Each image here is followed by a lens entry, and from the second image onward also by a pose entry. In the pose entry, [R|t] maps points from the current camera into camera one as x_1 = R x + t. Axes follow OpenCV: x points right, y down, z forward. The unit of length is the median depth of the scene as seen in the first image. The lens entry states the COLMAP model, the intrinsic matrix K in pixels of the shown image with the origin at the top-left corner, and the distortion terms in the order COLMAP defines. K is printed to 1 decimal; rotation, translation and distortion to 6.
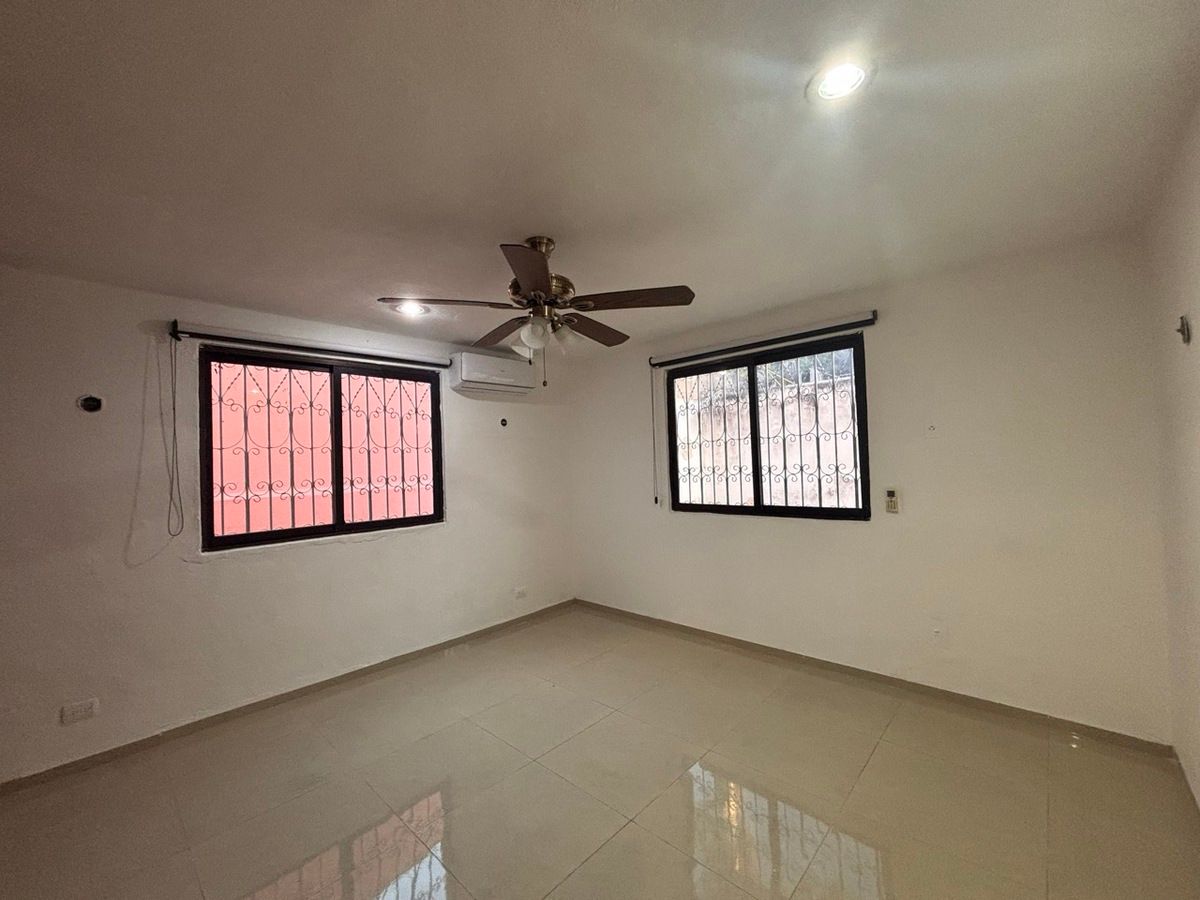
lens RADIAL K [[487.8, 0, 601.2], [0, 487.8, 444.6], [0, 0, 1]] dist [0.004403, 0.000583]
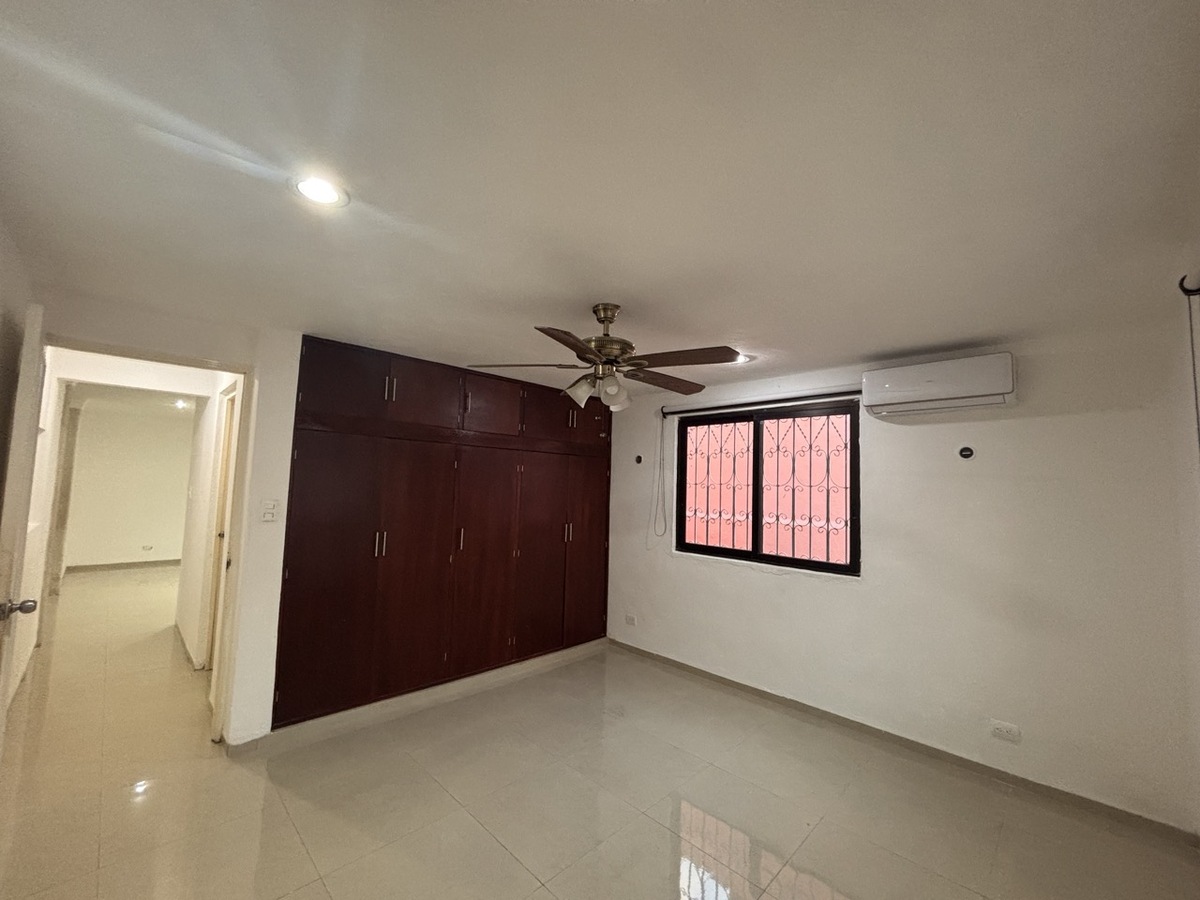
lens RADIAL K [[487.8, 0, 601.1], [0, 487.8, 455.0], [0, 0, 1]] dist [0.004403, 0.000583]
pose [[-0.037085, -0.053210, -0.997895, 0.571570], [-0.016096, 0.998484, -0.052643, 0.001343], [0.999182, 0.014110, -0.037885, 0.618175]]
